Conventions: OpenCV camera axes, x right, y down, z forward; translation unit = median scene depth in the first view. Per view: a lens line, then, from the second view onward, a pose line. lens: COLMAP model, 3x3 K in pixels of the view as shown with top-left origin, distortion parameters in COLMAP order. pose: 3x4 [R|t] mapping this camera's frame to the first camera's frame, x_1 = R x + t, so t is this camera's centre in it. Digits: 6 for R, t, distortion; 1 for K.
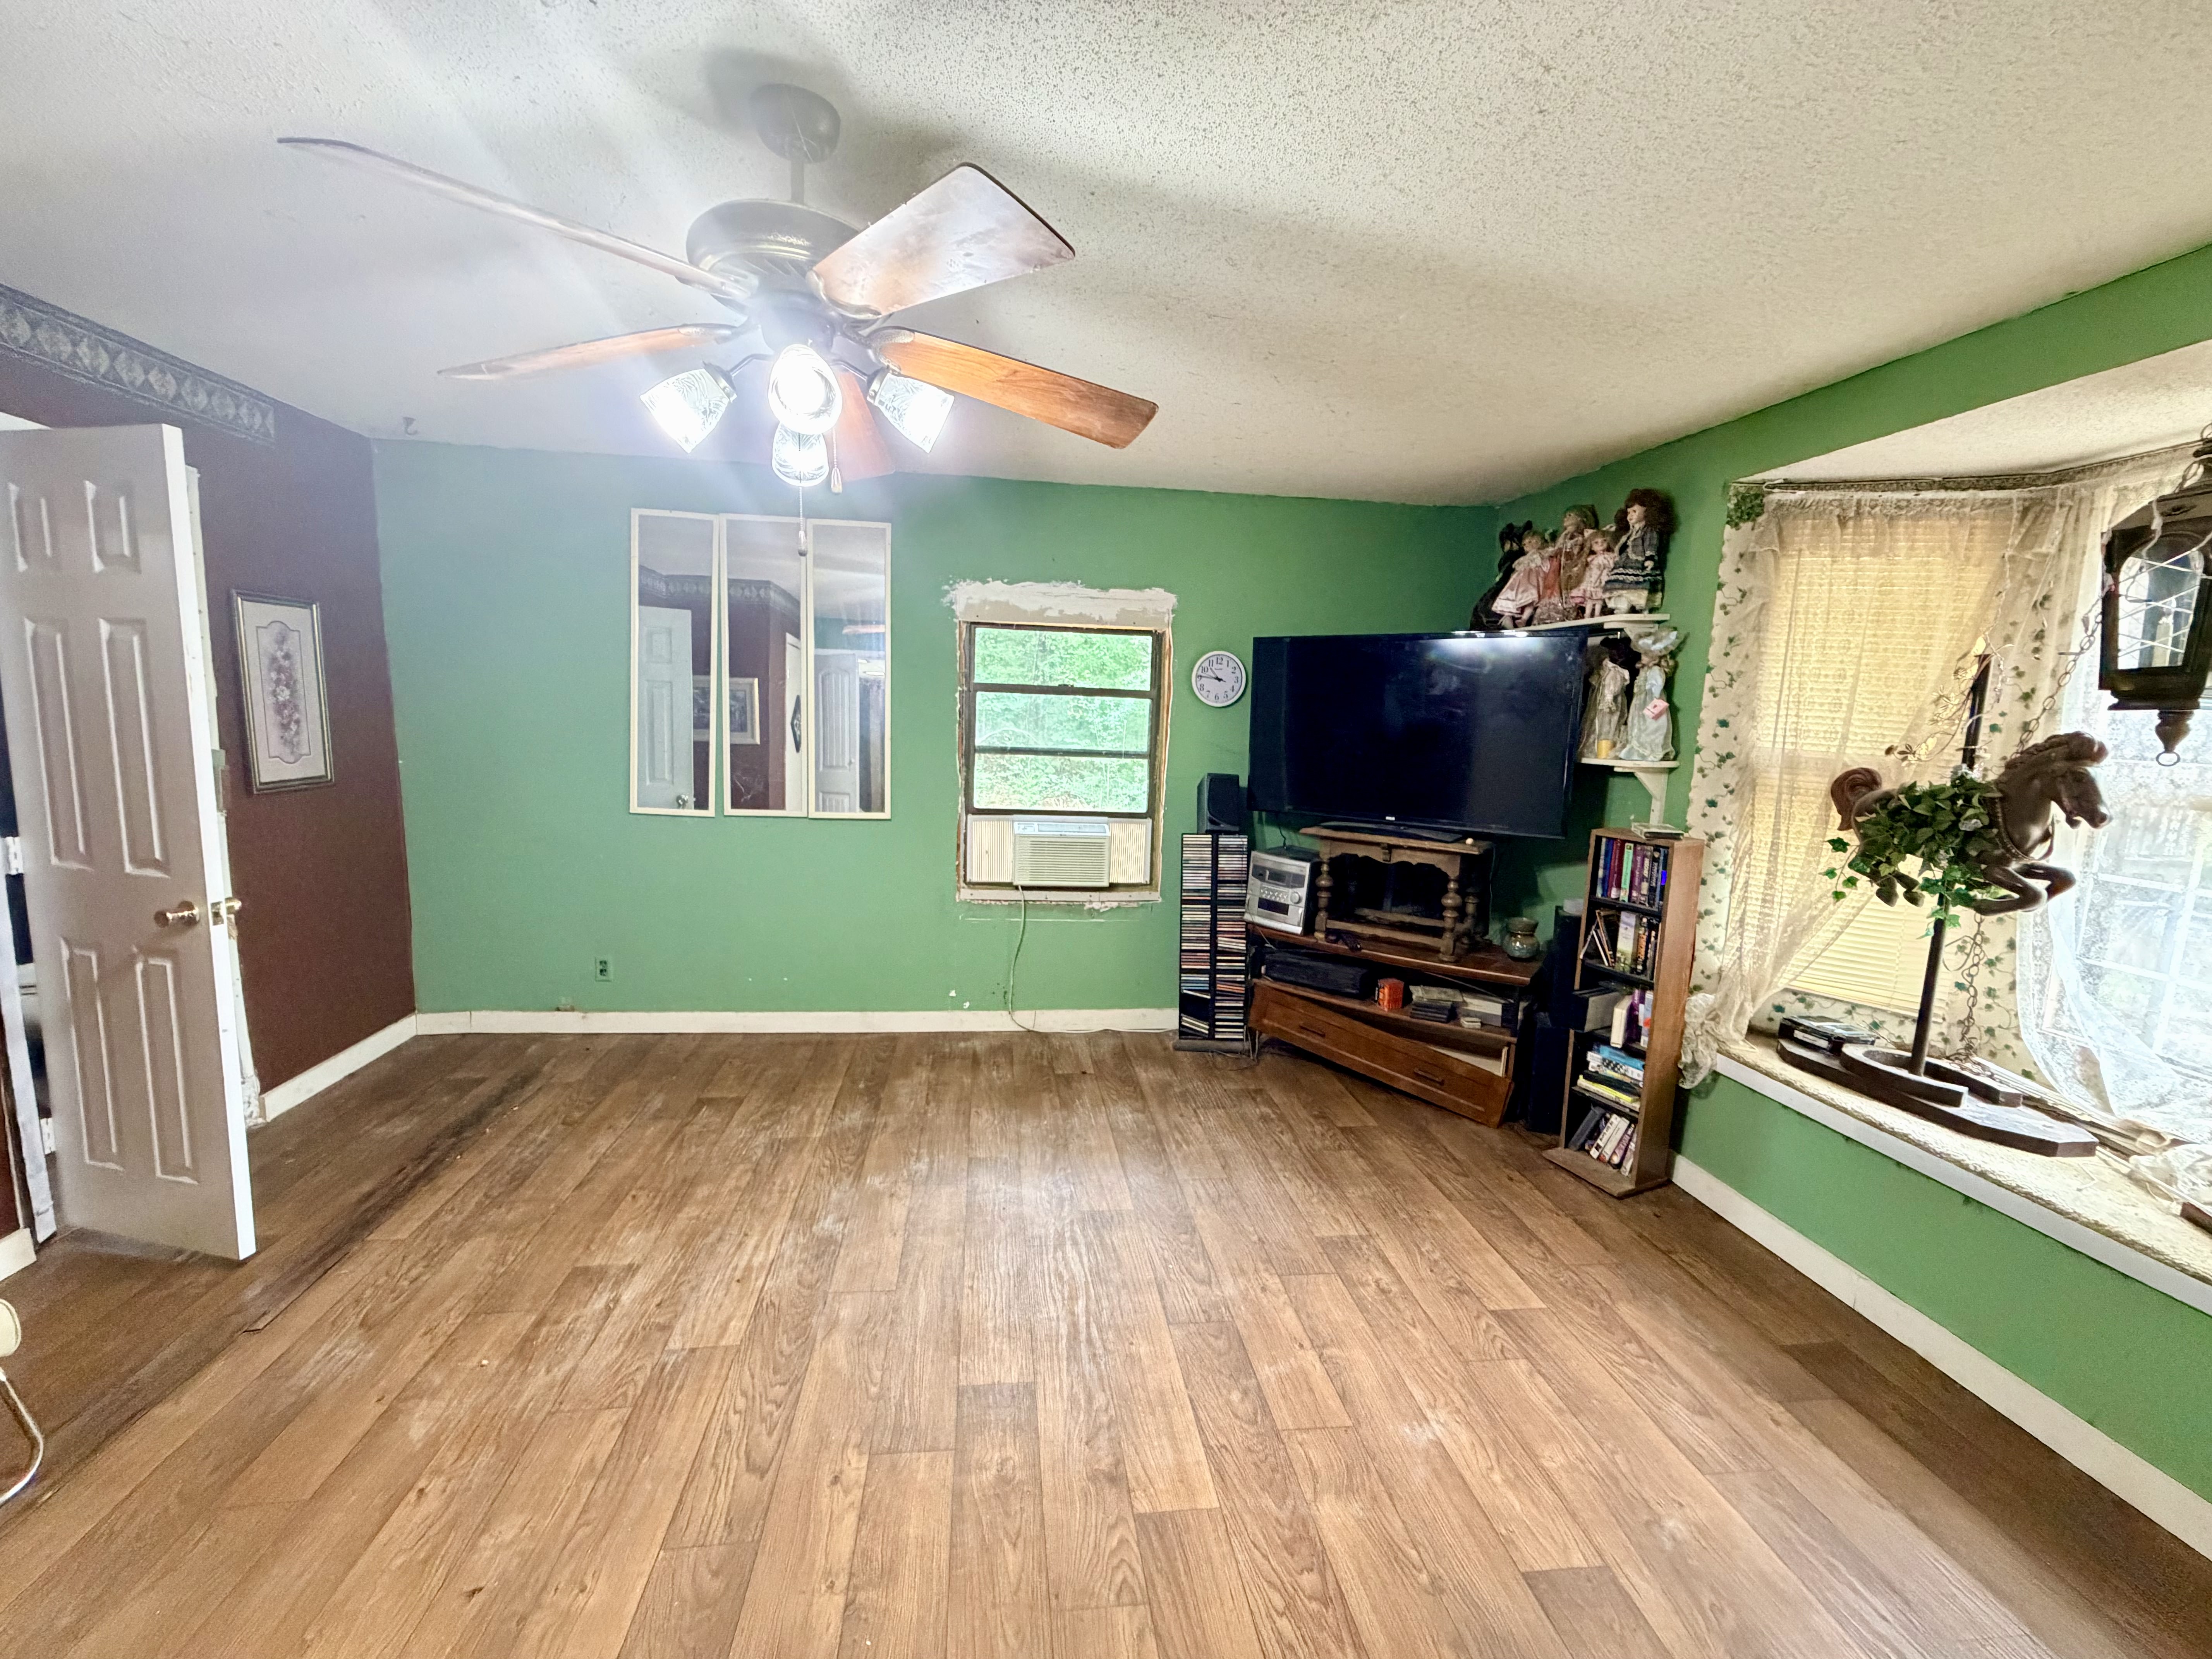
lens RADIAL K [[882.0, 0, 1098.5], [0, 882.0, 828.4], [0, 0, 1]] dist [0.000873, 0.000116]
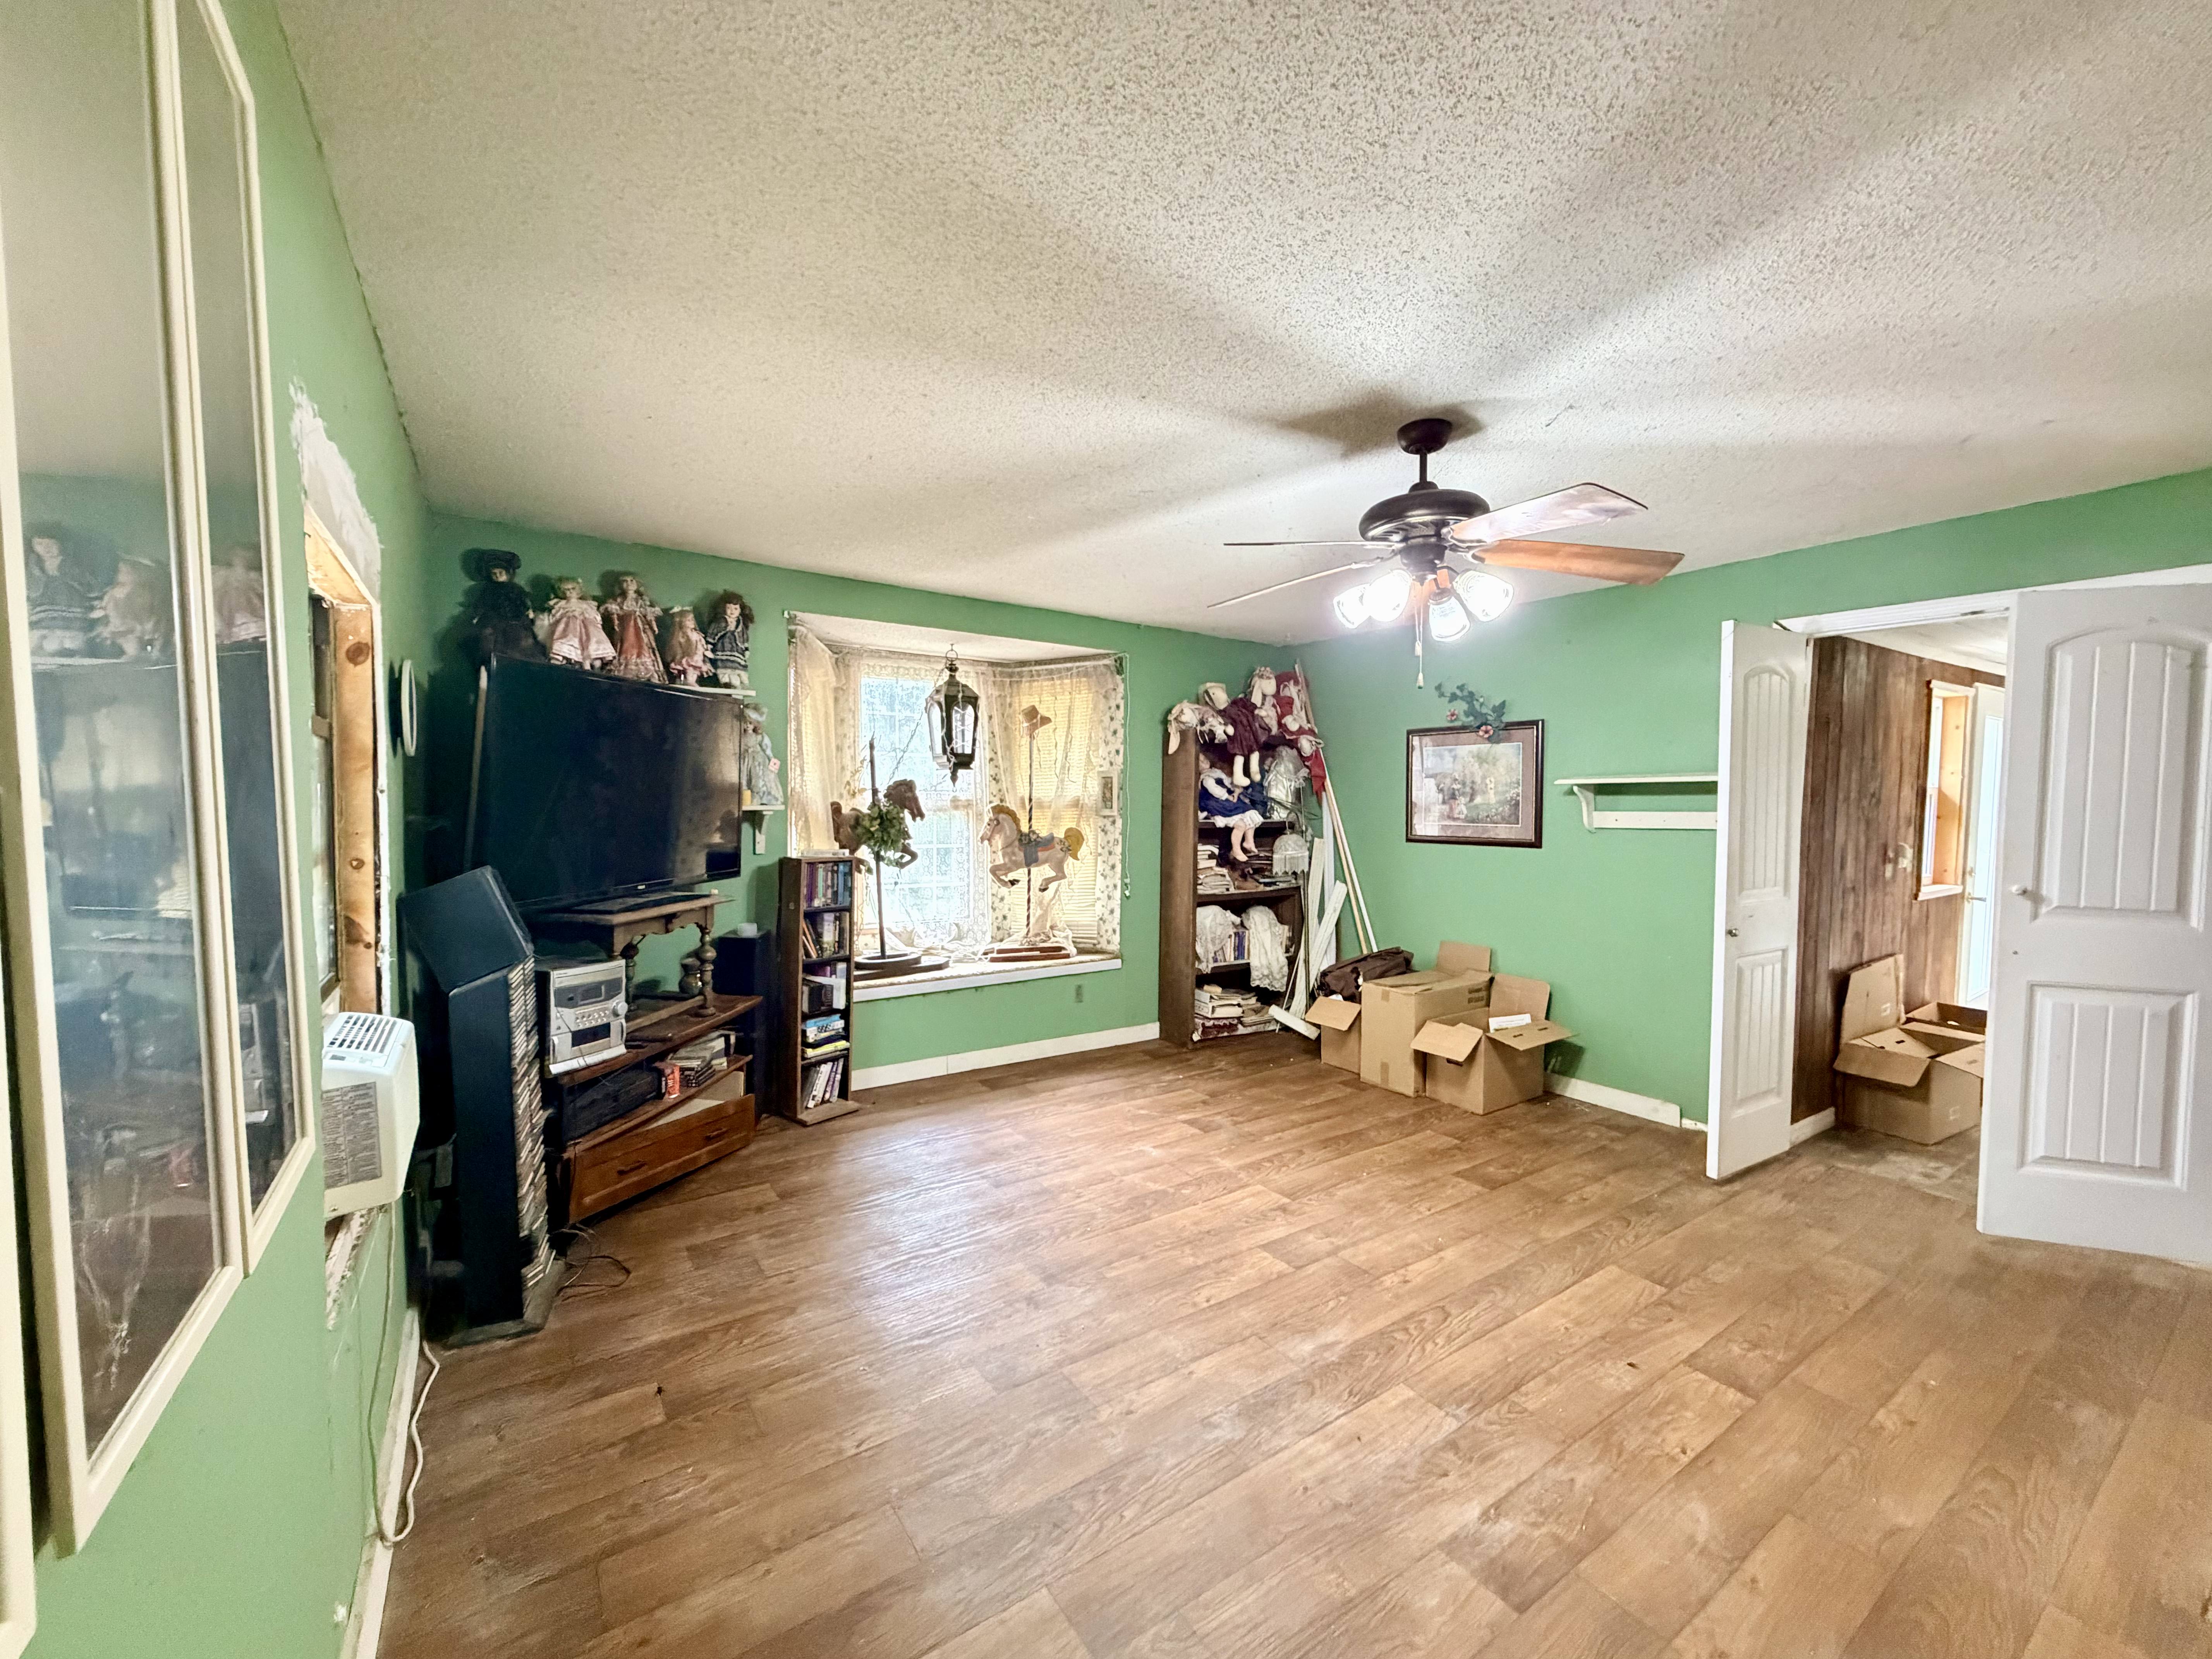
lens RADIAL K [[882.0, 0, 1098.5], [0, 882.0, 828.4], [0, 0, 1]] dist [0.000873, 0.000116]
pose [[-0.446504, -0.074507, 0.891674, -1.024879], [0.097112, 0.986606, 0.131068, -0.220763], [-0.889496, 0.145114, -0.433288, 1.517586]]
